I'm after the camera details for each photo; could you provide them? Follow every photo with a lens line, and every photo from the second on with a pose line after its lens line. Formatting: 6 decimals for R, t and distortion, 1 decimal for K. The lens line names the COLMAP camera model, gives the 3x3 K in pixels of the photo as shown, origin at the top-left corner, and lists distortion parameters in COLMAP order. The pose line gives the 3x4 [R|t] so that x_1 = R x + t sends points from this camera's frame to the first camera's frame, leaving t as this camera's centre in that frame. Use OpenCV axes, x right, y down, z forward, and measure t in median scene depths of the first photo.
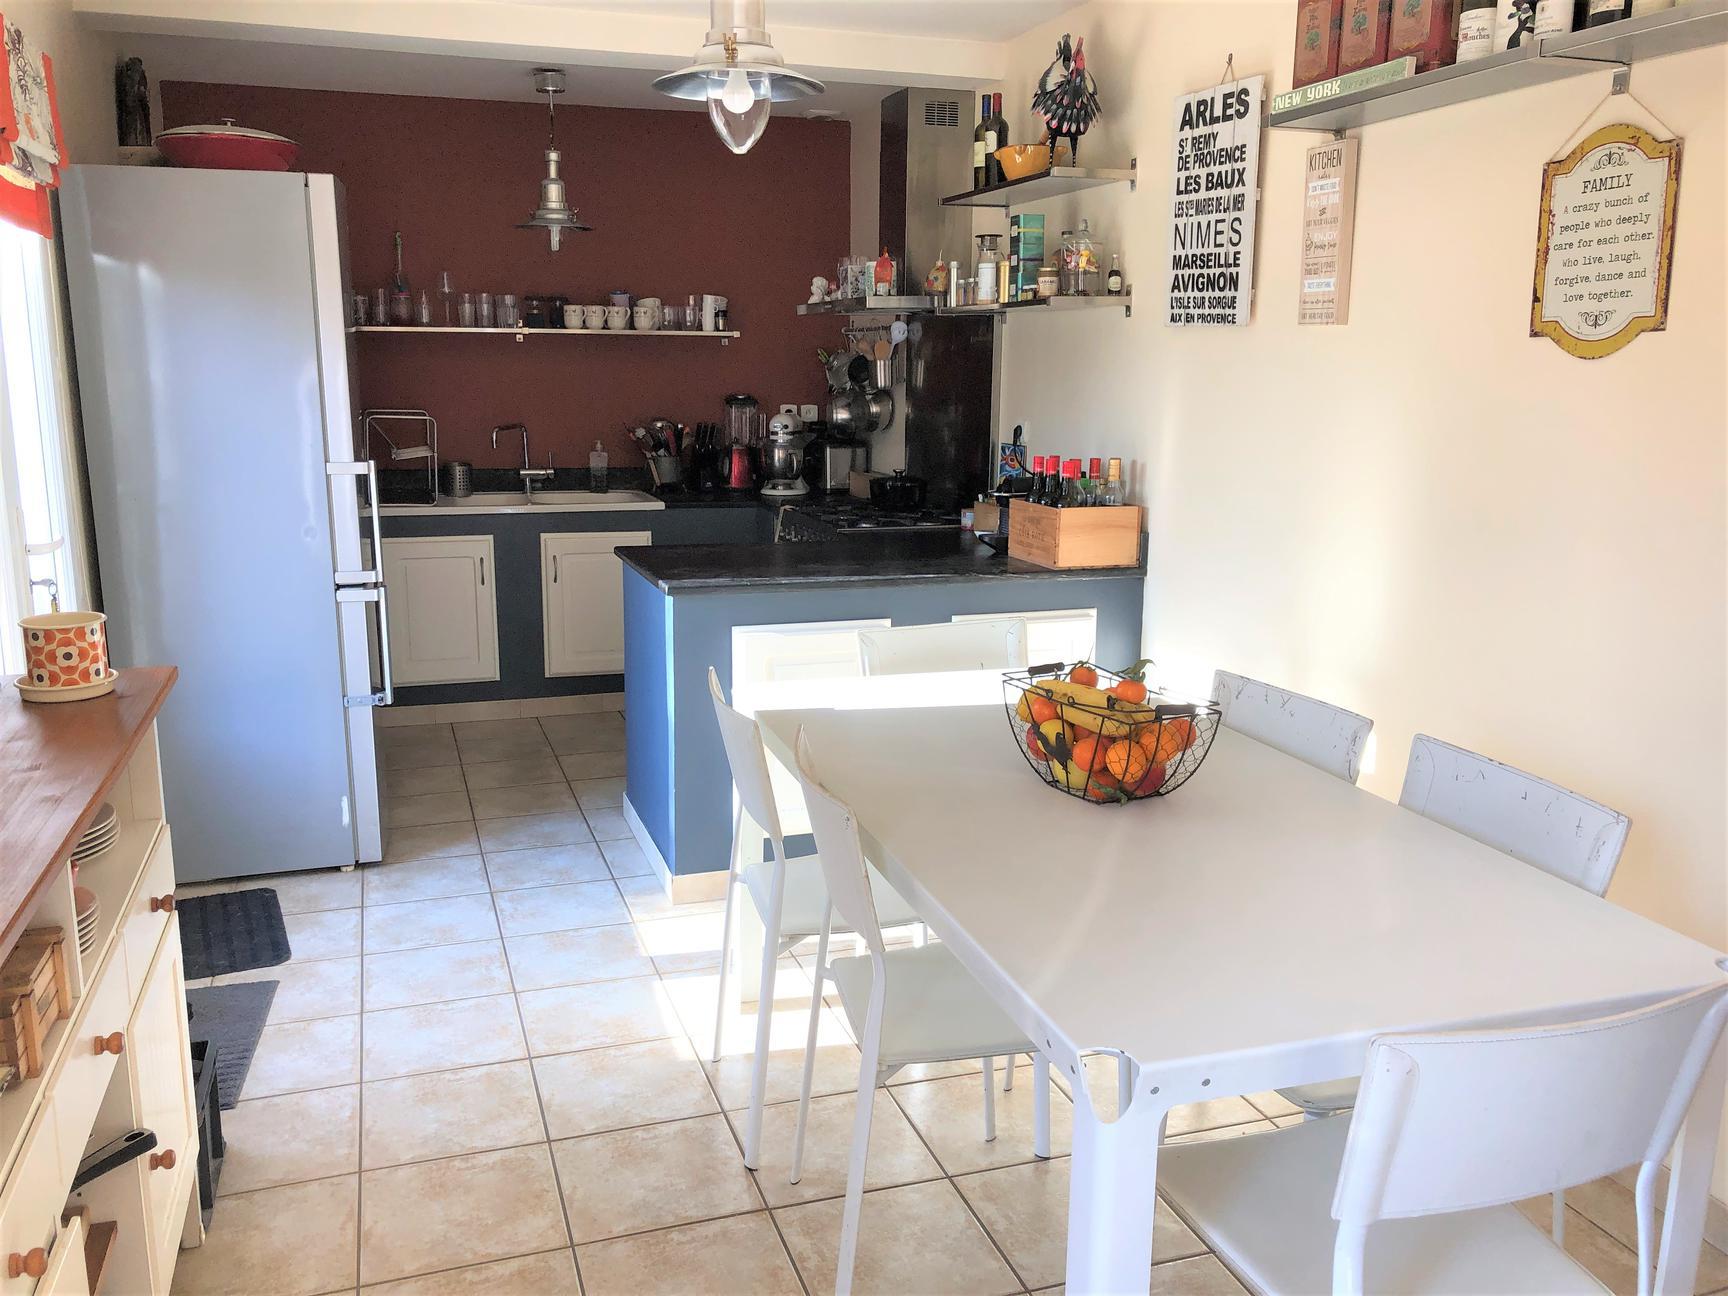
lens RADIAL K [[1411.0, 0, 847.8], [0, 1411.0, 649.7], [0, 0, 1]] dist [0.035230, -0.050450]
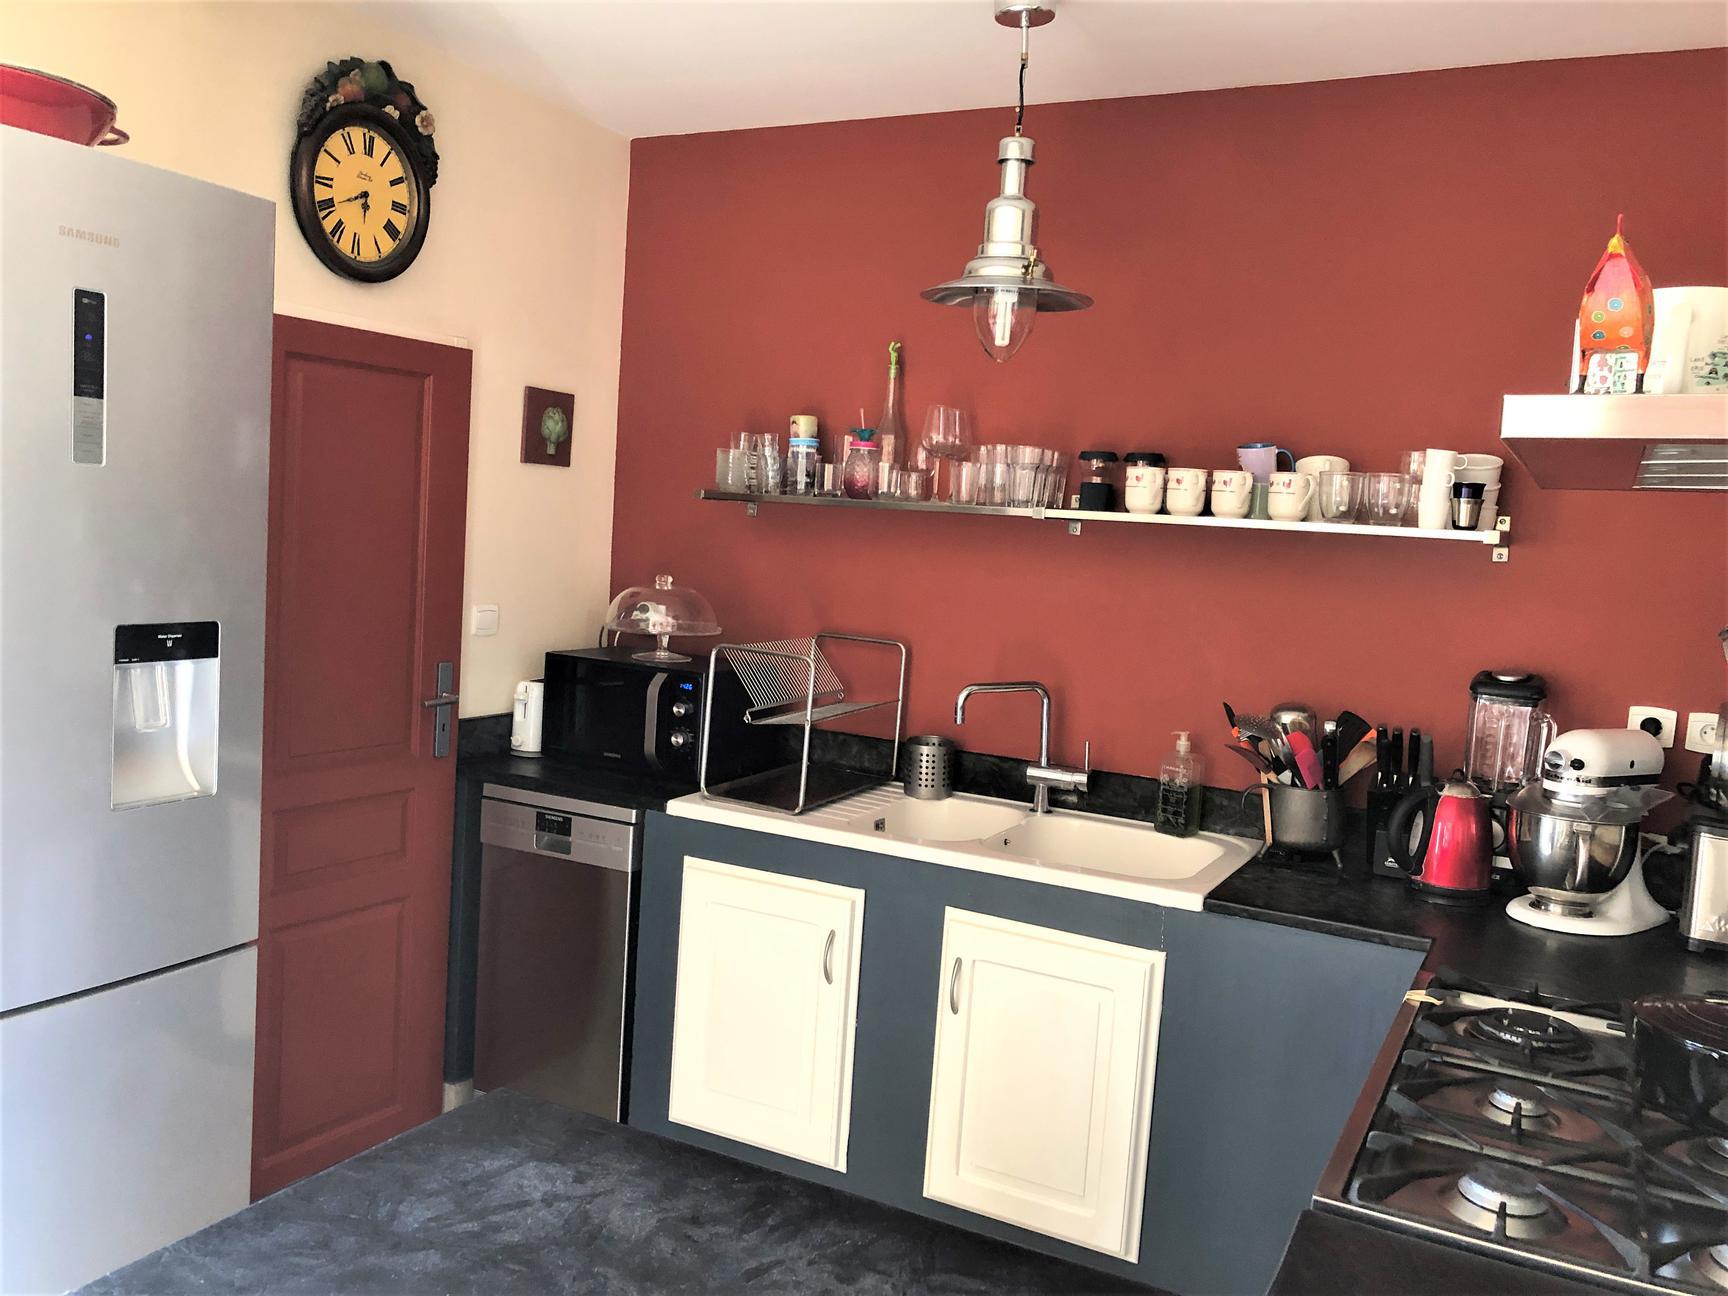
lens RADIAL K [[1411.0, 0, 849.1], [0, 1411.0, 649.9], [0, 0, 1]] dist [0.035230, -0.050450]
pose [[0.704409, 0.097745, -0.703032, 0.090360], [-0.198328, 0.978127, -0.062724, -0.123857], [0.681524, 0.183614, 0.708386, 0.568290]]
